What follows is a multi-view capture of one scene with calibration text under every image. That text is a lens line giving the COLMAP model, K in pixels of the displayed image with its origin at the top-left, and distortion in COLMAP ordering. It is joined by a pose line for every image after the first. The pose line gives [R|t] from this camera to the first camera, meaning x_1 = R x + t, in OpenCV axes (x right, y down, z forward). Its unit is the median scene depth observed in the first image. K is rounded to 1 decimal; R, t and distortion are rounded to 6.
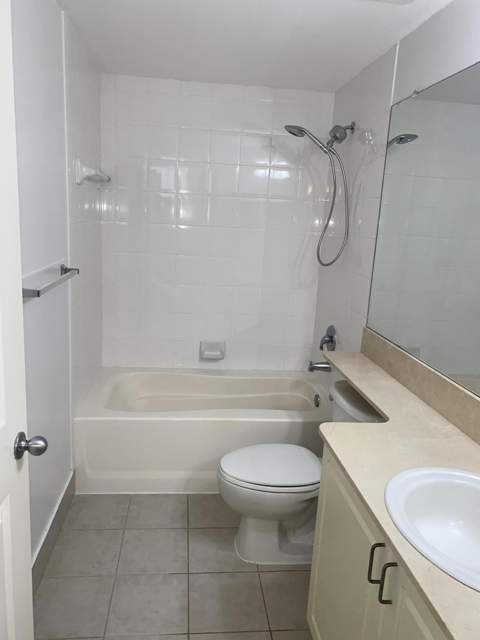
lens RADIAL K [[480.1, 0, 240.0], [0, 480.1, 320.0], [0, 0, 1]] dist [0.043580, -0.006123]
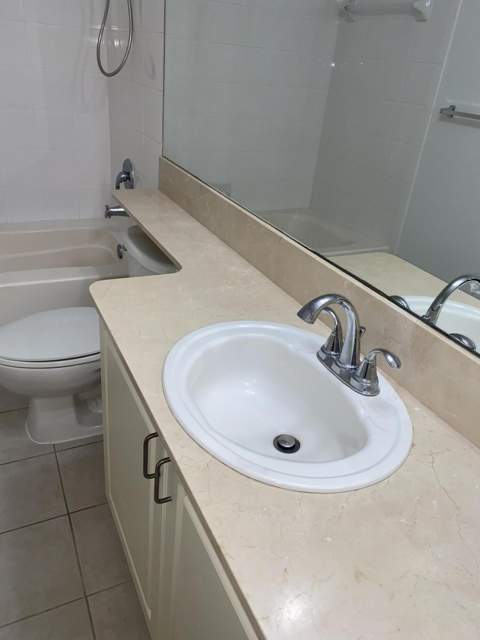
lens RADIAL K [[480.1, 0, 240.0], [0, 480.1, 320.0], [0, 0, 1]] dist [0.043580, -0.006123]
pose [[0.937928, -0.132883, 0.320364, 0.095067], [0.028639, 0.950211, 0.310289, 0.030200], [-0.345645, -0.281854, 0.895035, 0.160984]]
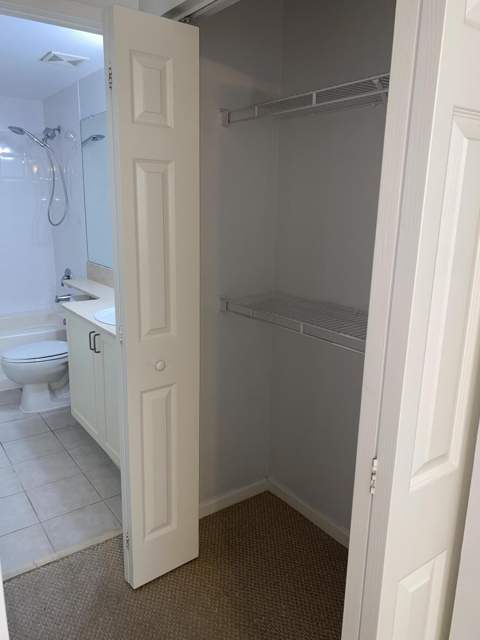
lens RADIAL K [[493.6, 0, 226.8], [0, 493.6, 310.0], [0, 0, 1]] dist [0.037126, -0.006390]
pose [[0.880184, -0.149034, 0.450627, -0.098605], [0.138879, 0.988740, 0.055737, 0.157333], [-0.453860, 0.013524, 0.890971, -0.697850]]
